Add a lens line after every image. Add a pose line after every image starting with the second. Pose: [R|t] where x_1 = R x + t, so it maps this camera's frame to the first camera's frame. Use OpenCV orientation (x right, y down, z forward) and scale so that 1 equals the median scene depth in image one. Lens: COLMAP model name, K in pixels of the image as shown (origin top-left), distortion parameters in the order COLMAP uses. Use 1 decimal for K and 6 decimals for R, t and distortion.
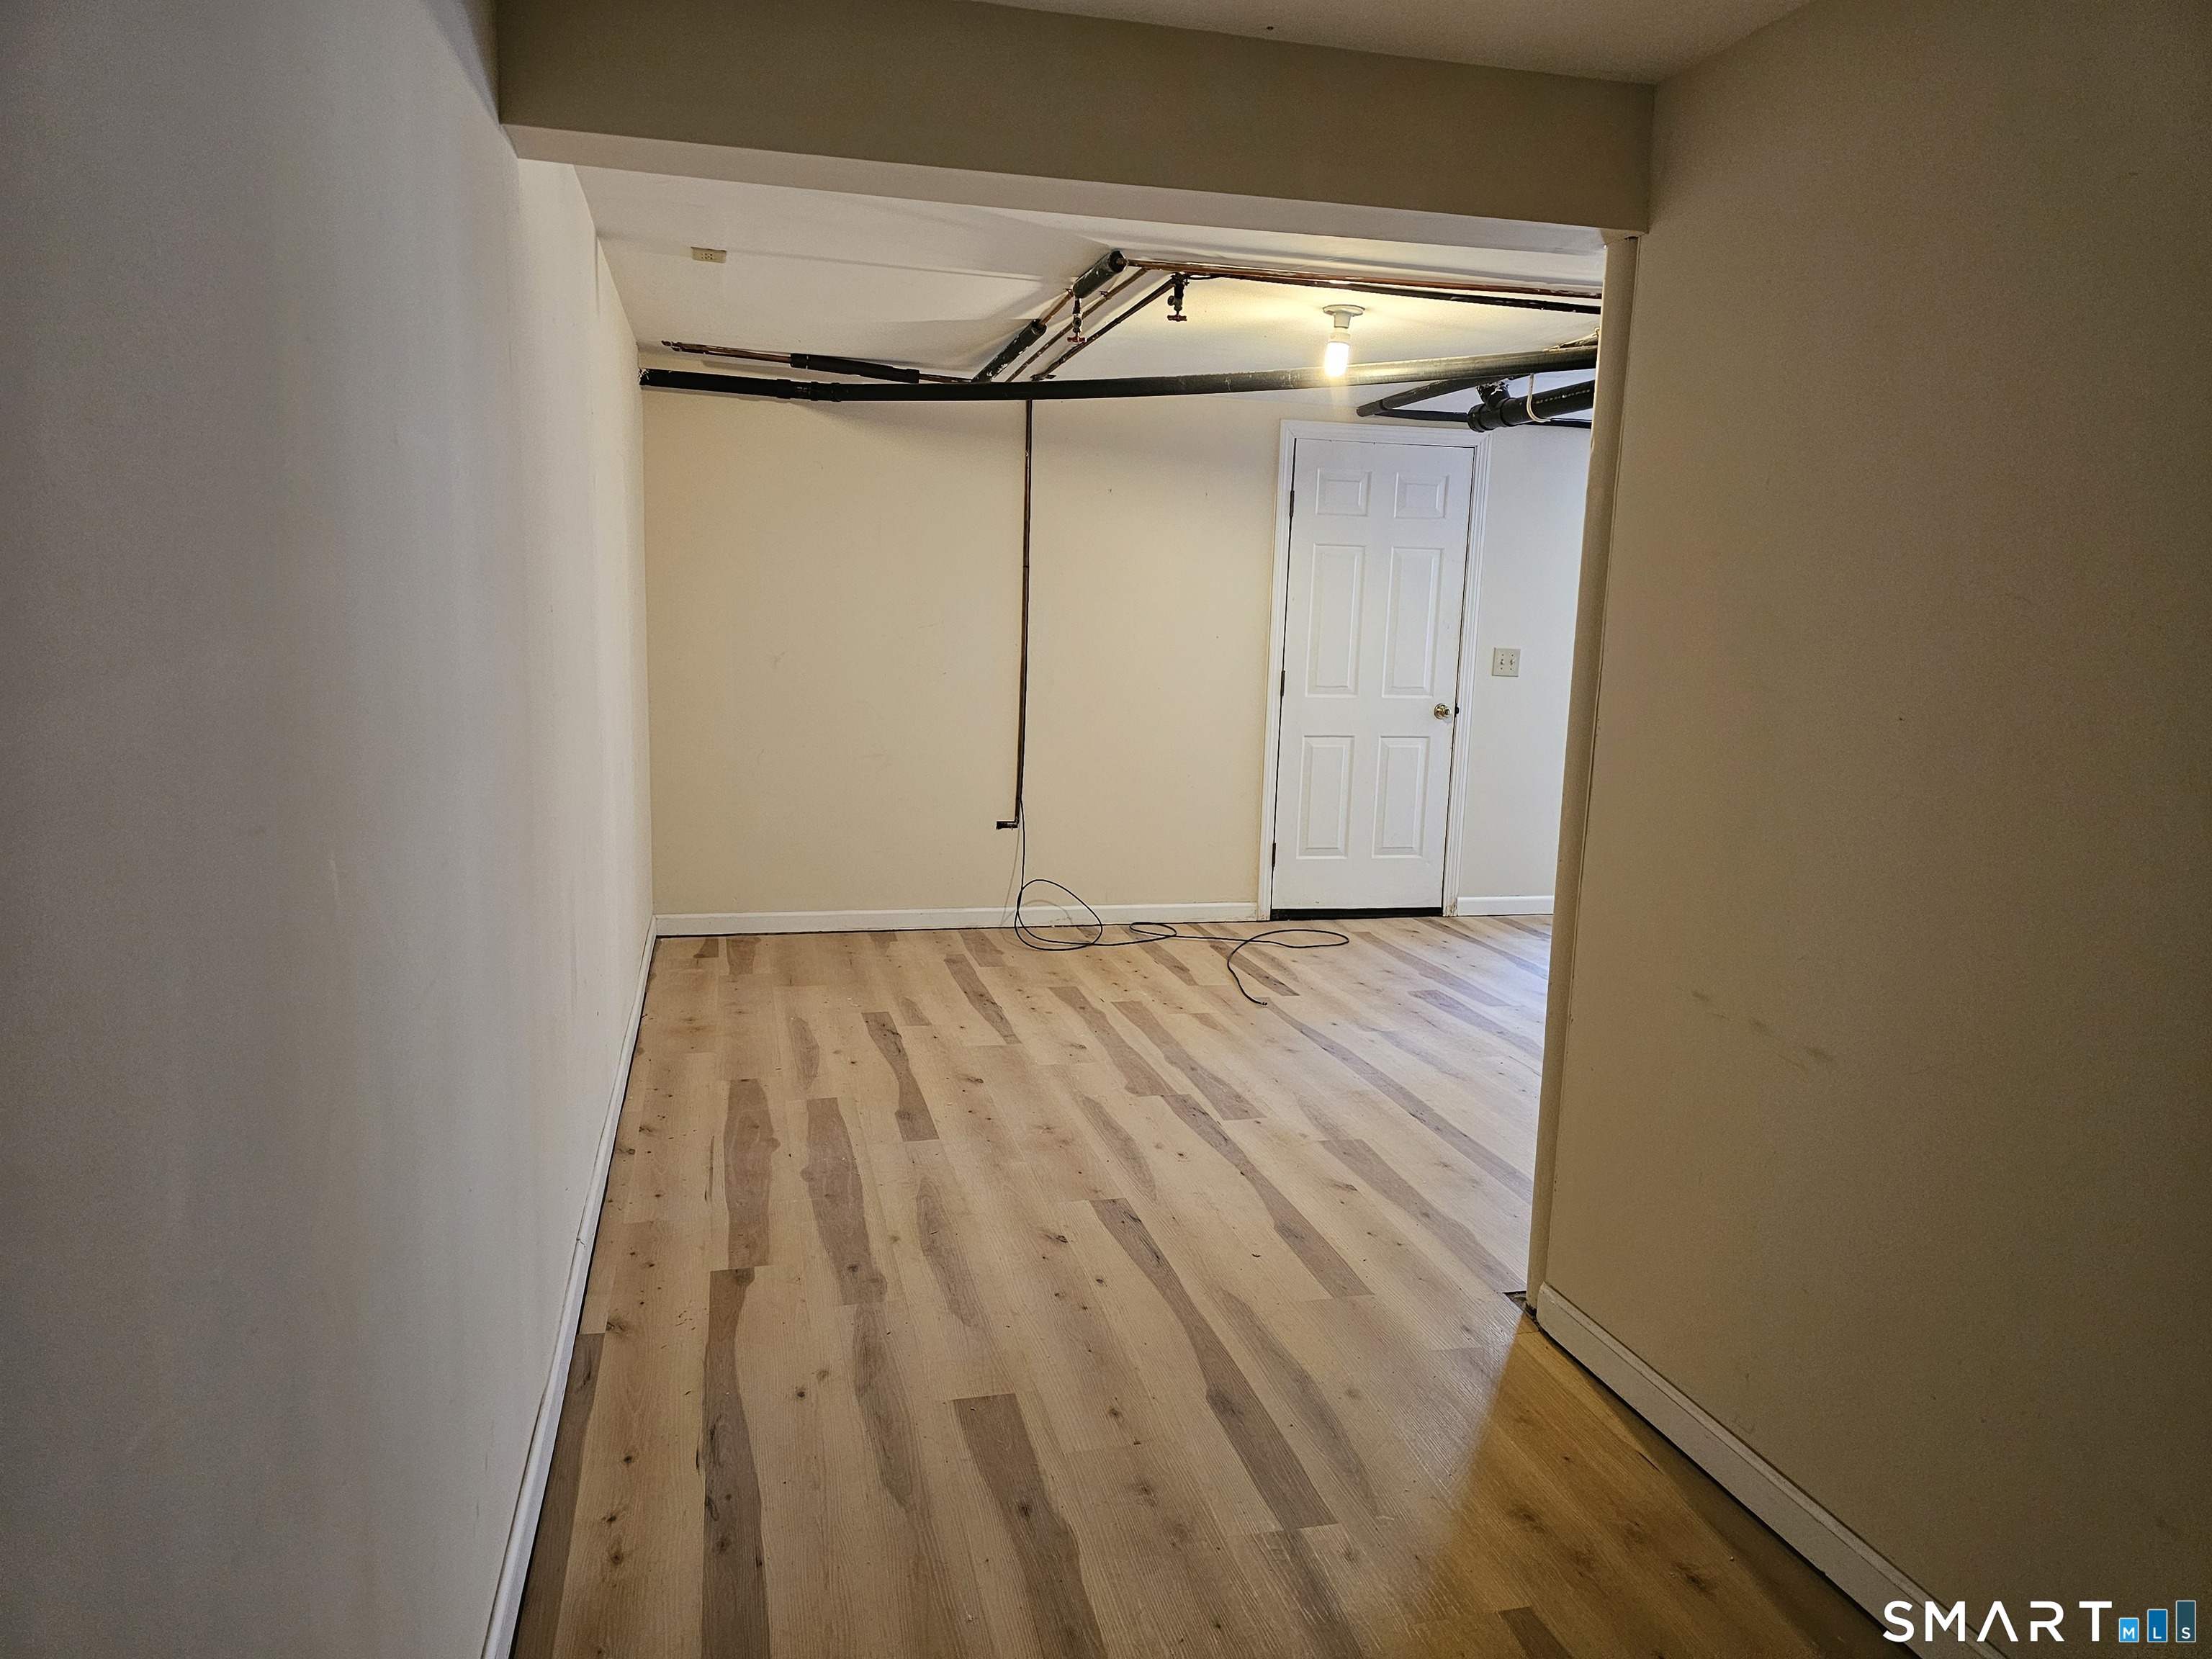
lens RADIAL K [[1476.6, 0, 1101.3], [0, 1476.6, 862.2], [0, 0, 1]] dist [0.036040, -0.024883]
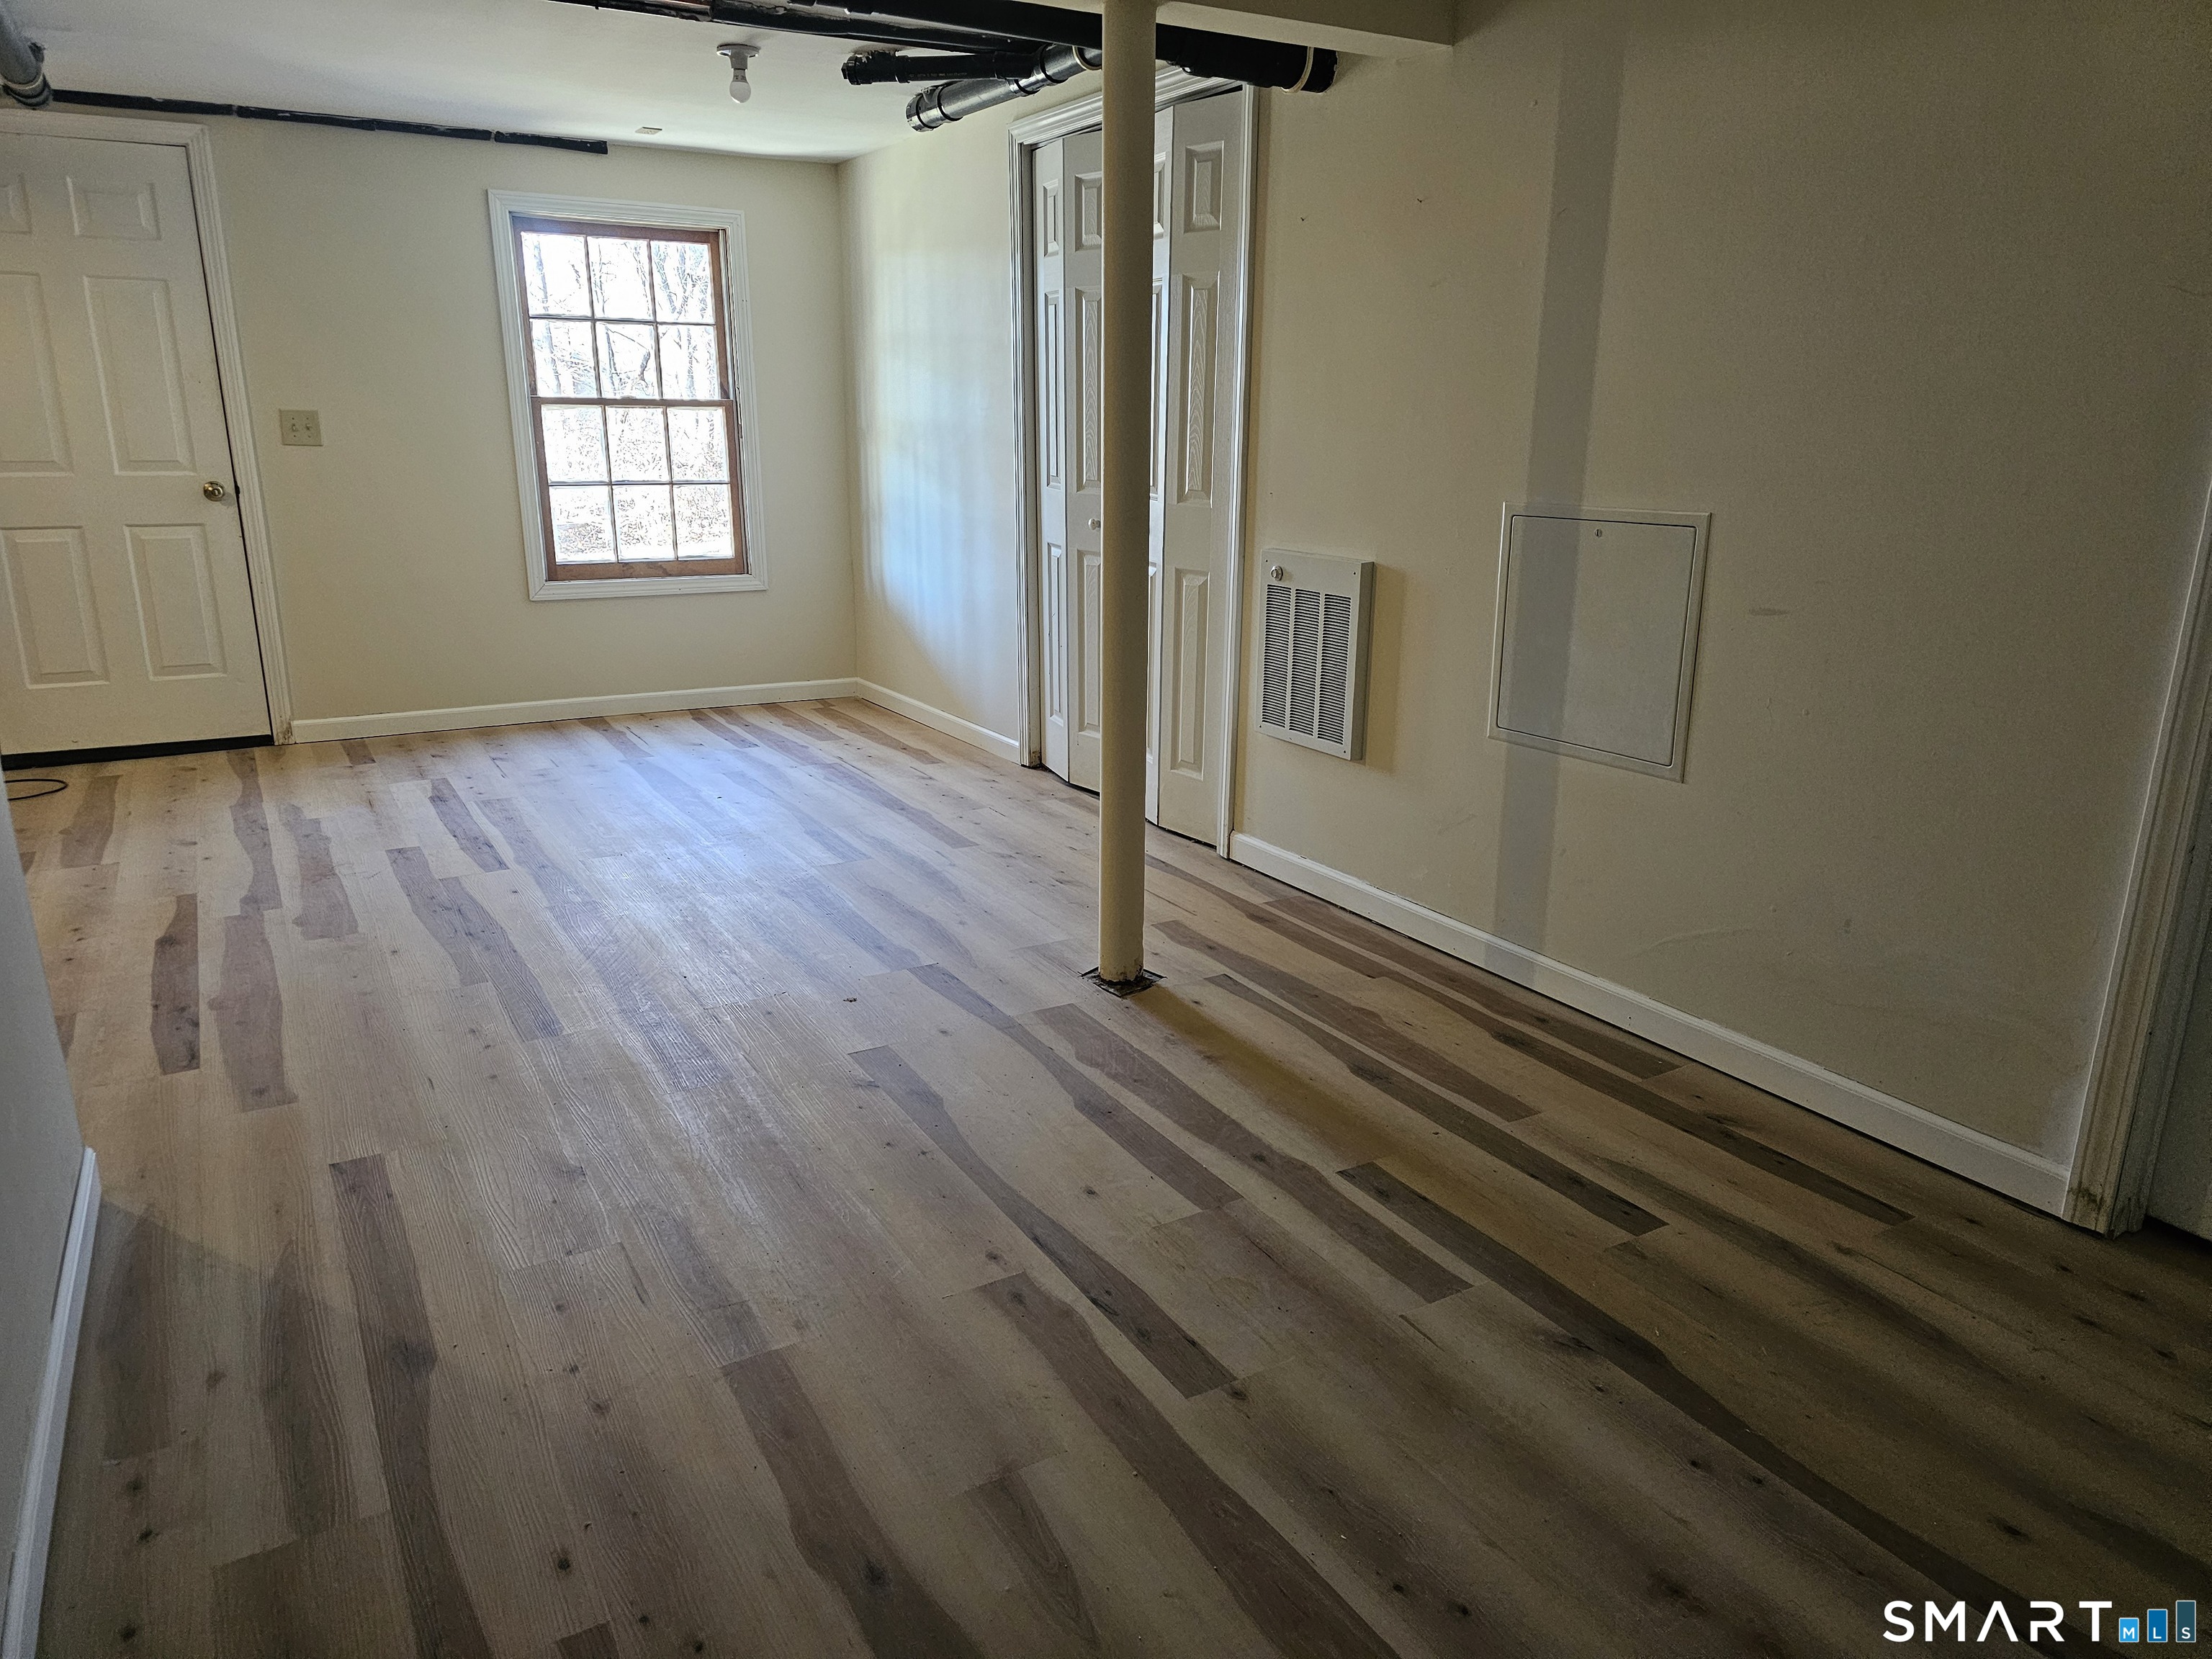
lens RADIAL K [[1476.6, 0, 1090.6], [0, 1476.6, 830.1], [0, 0, 1]] dist [0.036040, -0.024883]
pose [[0.959103, -0.093811, 0.267060, 0.526396], [0.064011, 0.990925, 0.118197, 0.017239], [-0.275725, -0.096269, 0.956404, 0.090802]]
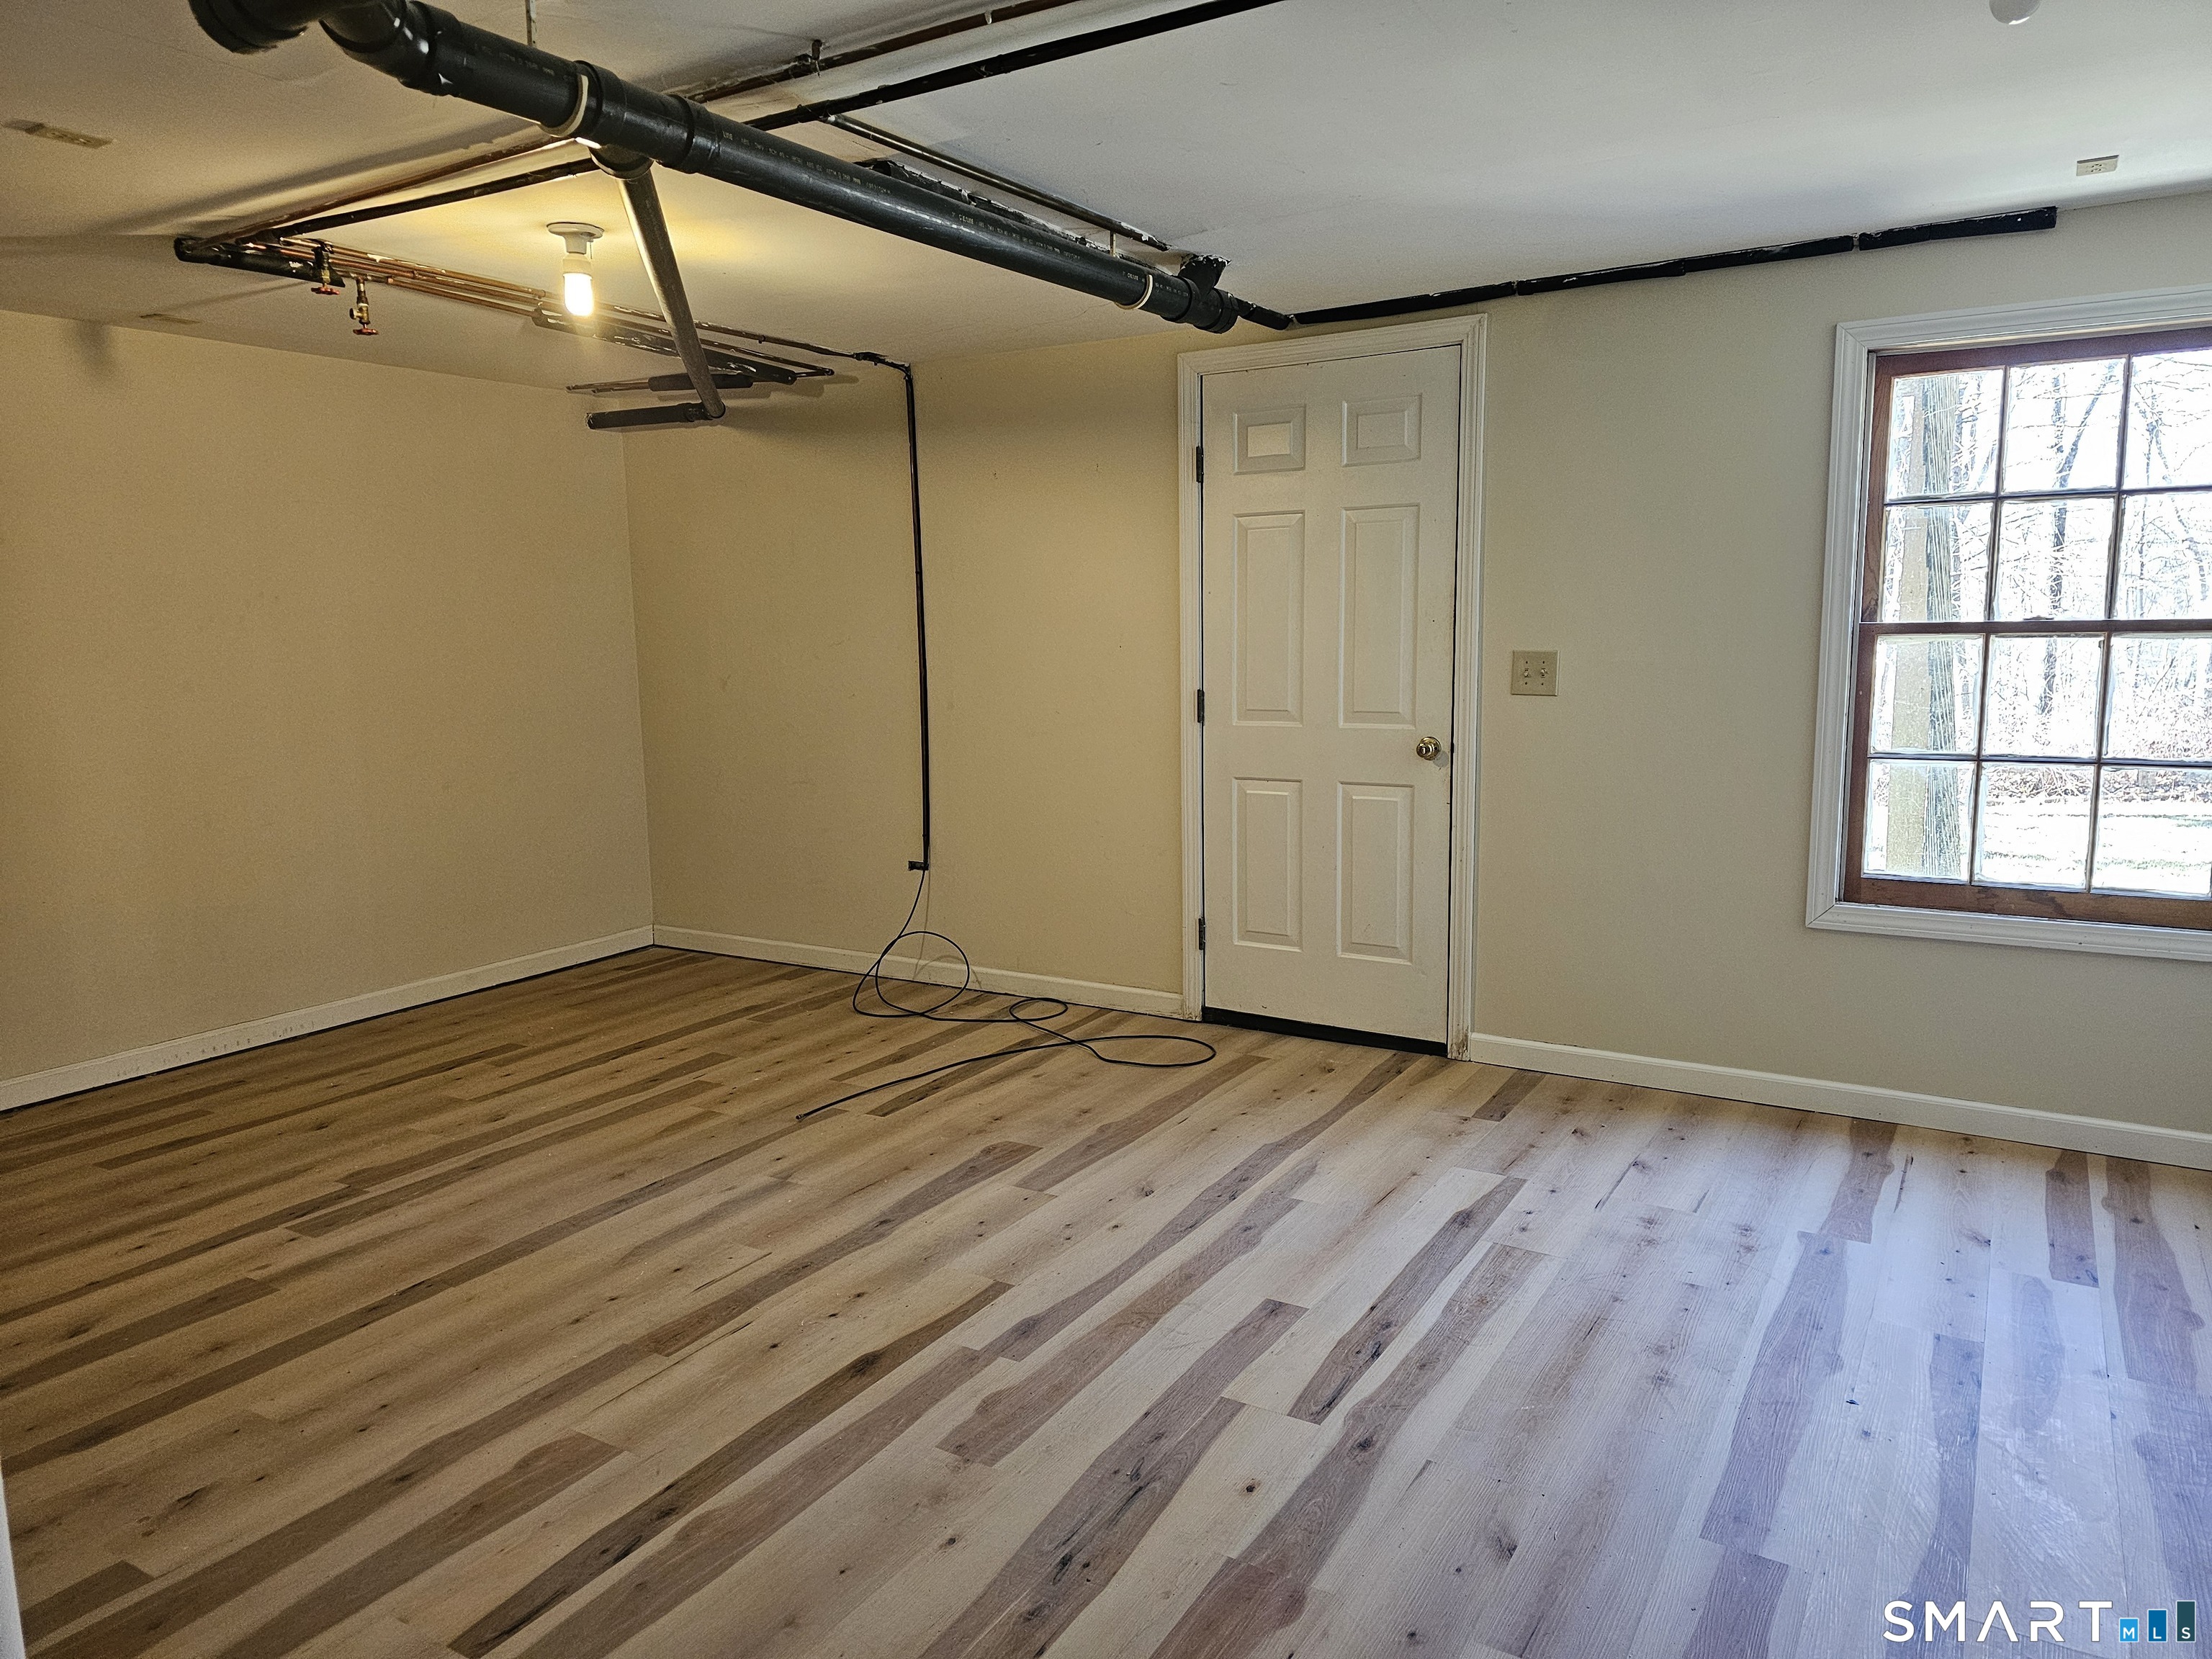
lens RADIAL K [[1476.6, 0, 1087.2], [0, 1476.6, 844.8], [0, 0, 1]] dist [0.036040, -0.024883]
pose [[0.703131, 0.068363, -0.707767, 0.692271], [-0.081398, 0.996563, 0.015392, -0.065846], [0.706386, 0.046788, 0.706278, 0.493931]]
